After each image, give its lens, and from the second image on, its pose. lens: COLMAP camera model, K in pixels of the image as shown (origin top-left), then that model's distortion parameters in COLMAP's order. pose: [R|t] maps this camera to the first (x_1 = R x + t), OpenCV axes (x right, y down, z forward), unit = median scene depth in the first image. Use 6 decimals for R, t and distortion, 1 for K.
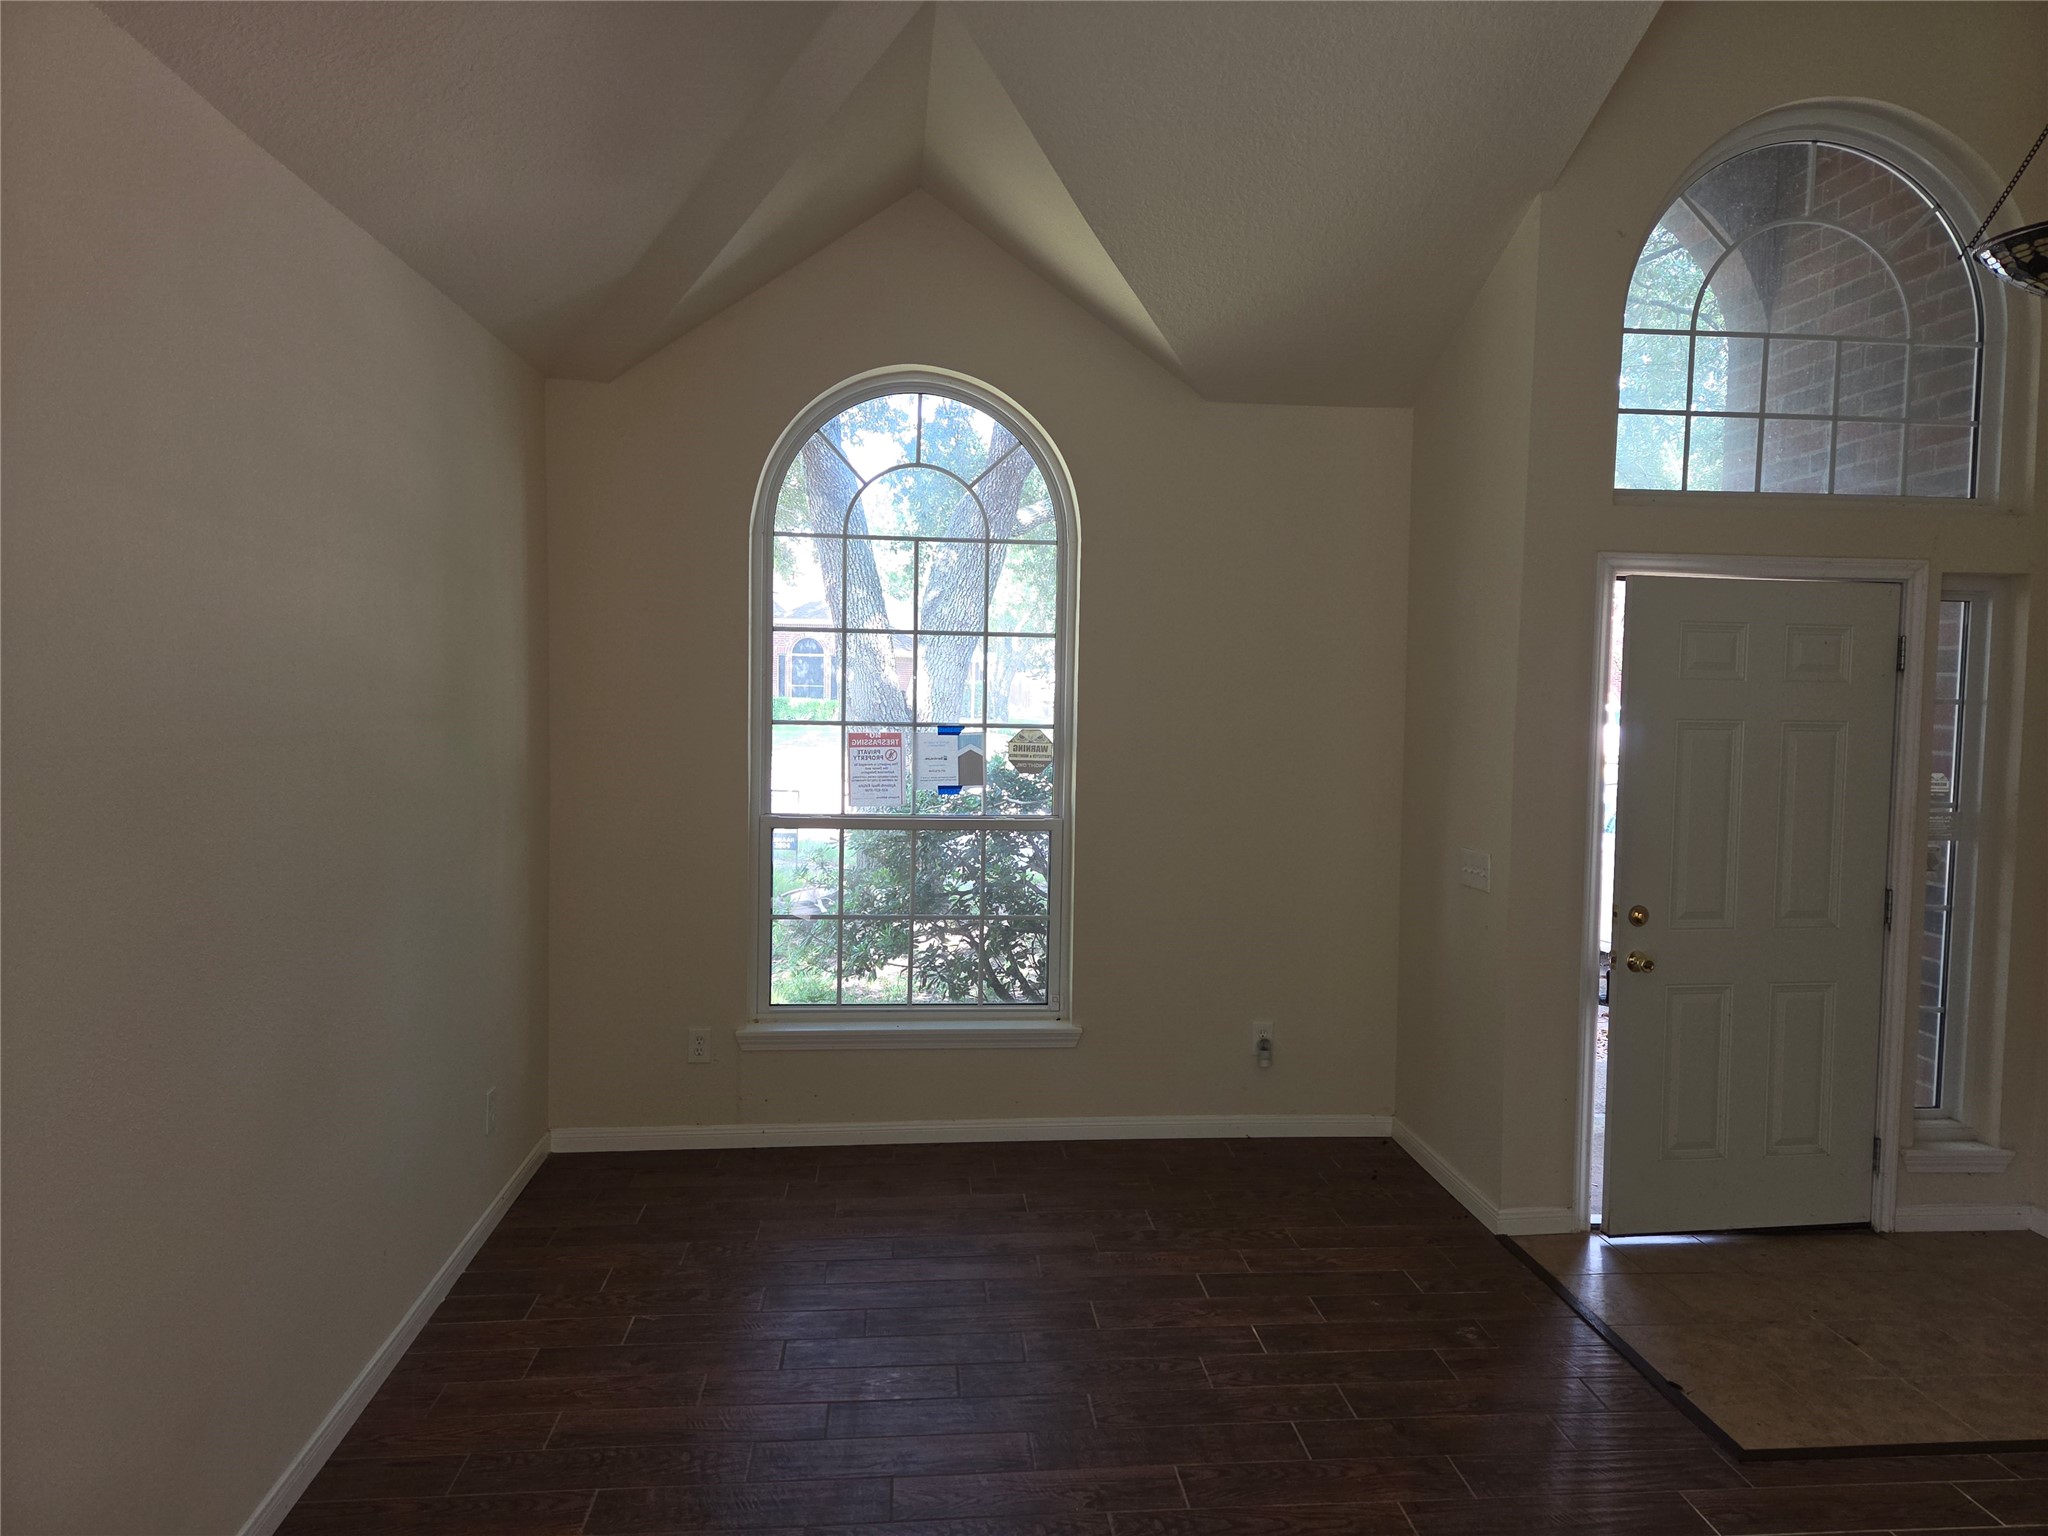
lens RADIAL K [[1359.9, 0, 1033.0], [0, 1359.9, 765.6], [0, 0, 1]] dist [0.052486, -0.047049]
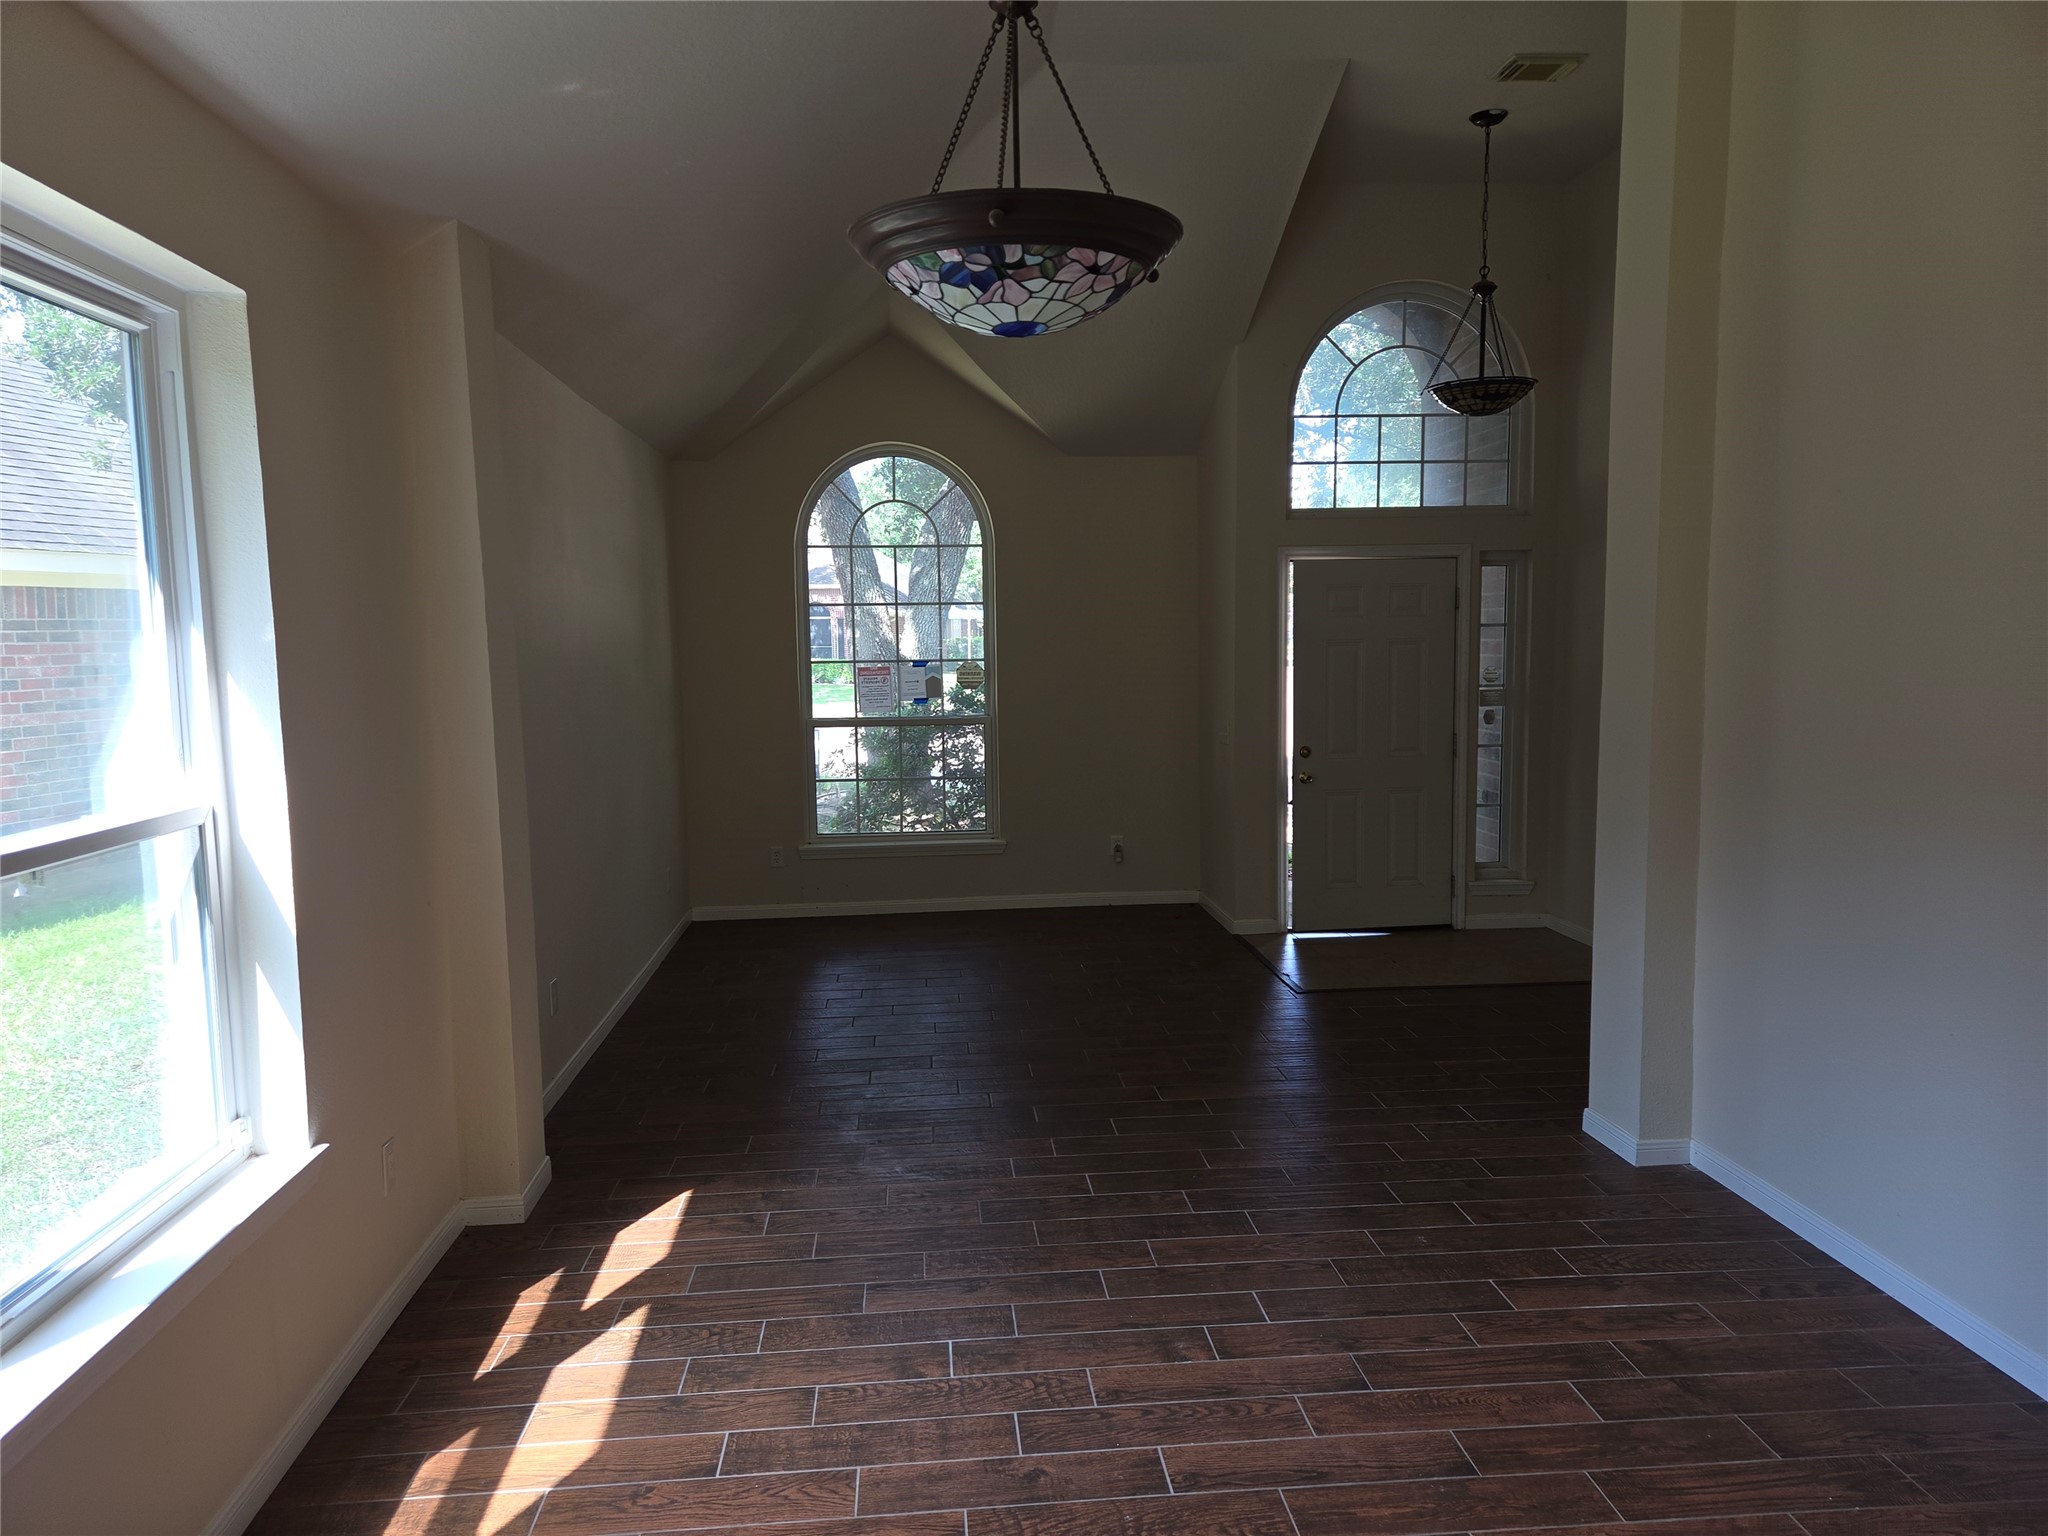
lens RADIAL K [[1359.9, 0, 1017.0], [0, 1359.9, 766.1], [0, 0, 1]] dist [0.052486, -0.047049]
pose [[0.999256, -0.033238, -0.019540, 0.083220], [0.033872, 0.998880, 0.033044, 0.046654], [0.018420, -0.033681, 0.999263, -0.632489]]
